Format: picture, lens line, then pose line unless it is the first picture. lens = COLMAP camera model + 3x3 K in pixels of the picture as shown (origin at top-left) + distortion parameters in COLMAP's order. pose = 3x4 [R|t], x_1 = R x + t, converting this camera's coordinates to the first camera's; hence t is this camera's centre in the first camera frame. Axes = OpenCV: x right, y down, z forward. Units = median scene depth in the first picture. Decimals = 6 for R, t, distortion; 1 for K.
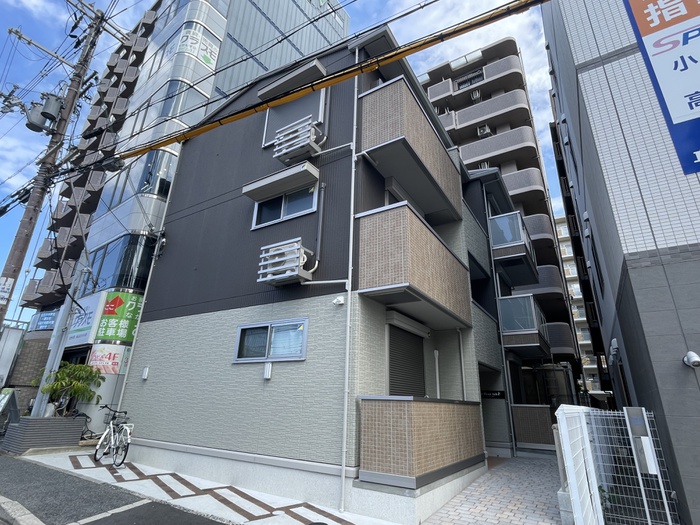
lens RADIAL K [[364.4, 0, 350.0], [0, 364.4, 262.5], [0, 0, 1]] dist [-0.002876, -0.000354]
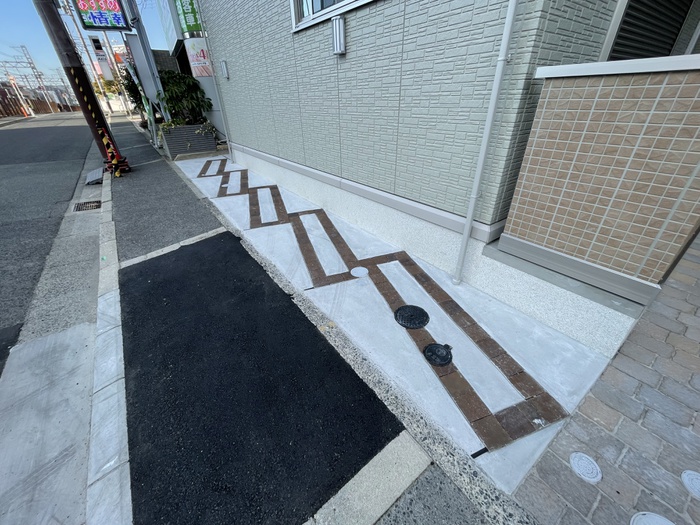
lens RADIAL K [[282.7, 0, 350.0], [0, 282.7, 262.5], [0, 0, 1]] dist [-0.002259, -0.000176]
pose [[0.928314, 0.141286, -0.343905, -0.024579], [0.179713, 0.639231, 0.747721, 0.212910], [0.325477, -0.755925, 0.568016, 0.548560]]
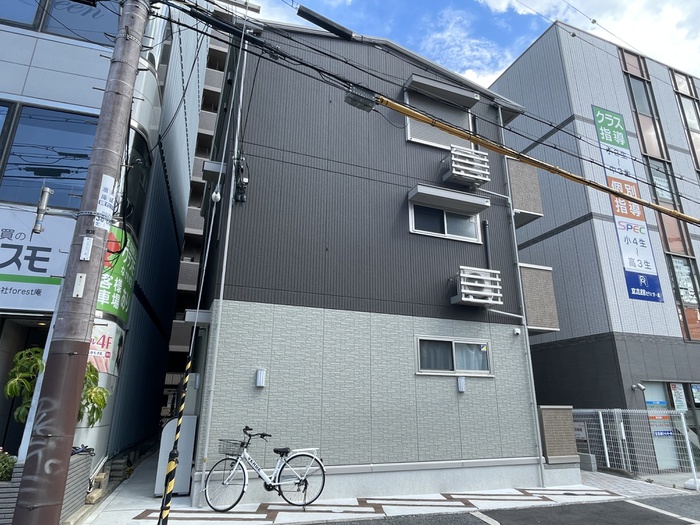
lens RADIAL K [[424.1, 0, 350.0], [0, 424.1, 262.5], [0, 0, 1]] dist [0.000521, 0.000395]
pose [[0.602258, 0.221084, 0.767077, -1.552867], [-0.281232, 0.958044, -0.055319, 0.118135], [-0.747124, -0.182410, 0.639166, 0.531668]]
